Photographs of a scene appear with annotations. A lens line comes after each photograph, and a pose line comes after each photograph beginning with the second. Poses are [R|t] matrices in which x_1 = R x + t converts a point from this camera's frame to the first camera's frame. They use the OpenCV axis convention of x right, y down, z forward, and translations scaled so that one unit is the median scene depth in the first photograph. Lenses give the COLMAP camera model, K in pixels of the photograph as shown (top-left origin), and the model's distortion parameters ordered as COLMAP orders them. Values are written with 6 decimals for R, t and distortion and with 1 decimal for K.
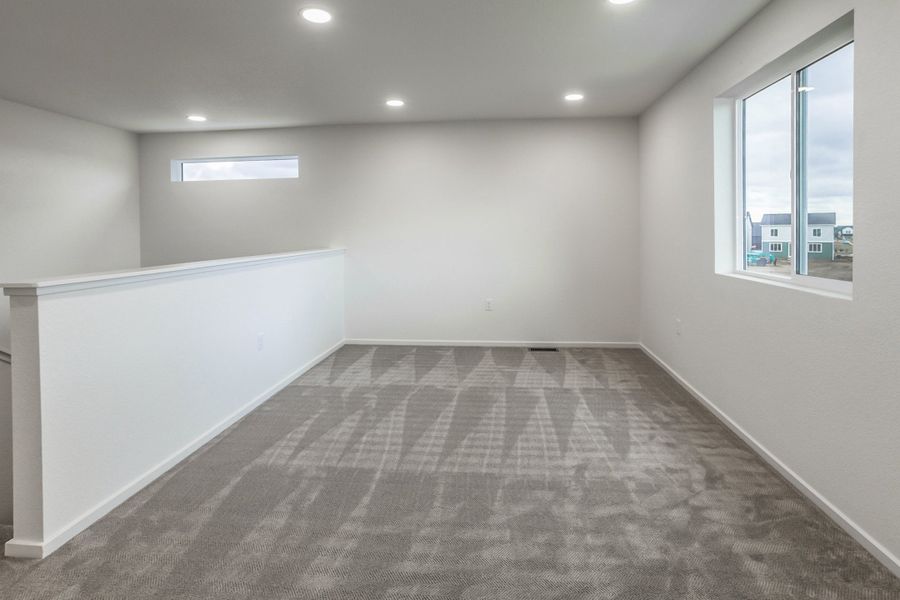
lens RADIAL K [[465.9, 0, 449.4], [0, 465.9, 304.3], [0, 0, 1]] dist [-0.003931, 0.001152]
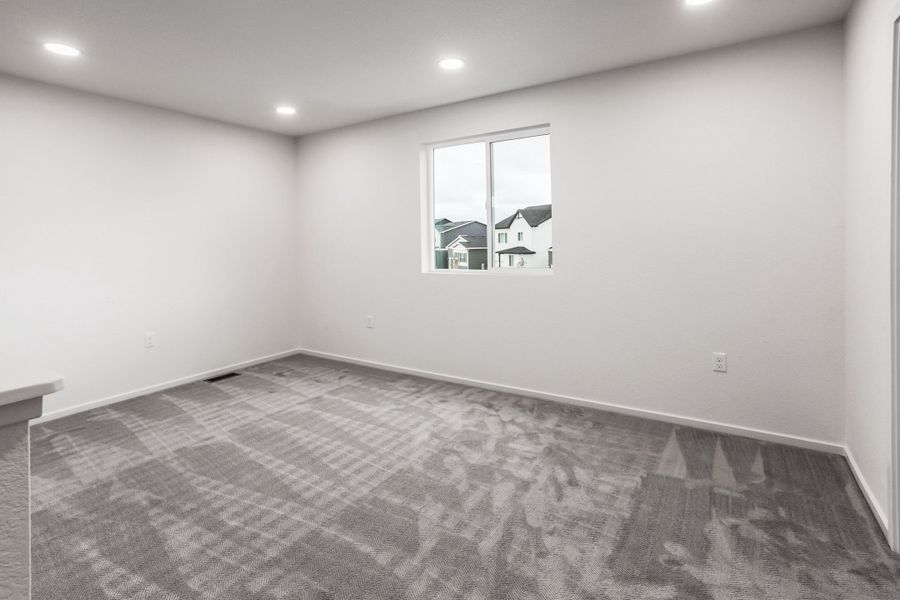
lens RADIAL K [[465.9, 0, 451.1], [0, 465.9, 303.1], [0, 0, 1]] dist [-0.003931, 0.001152]
pose [[0.434950, -0.116522, 0.892884, -0.798425], [0.146117, 0.987583, 0.057702, -0.062738], [-0.888520, 0.105368, 0.446575, 0.392718]]
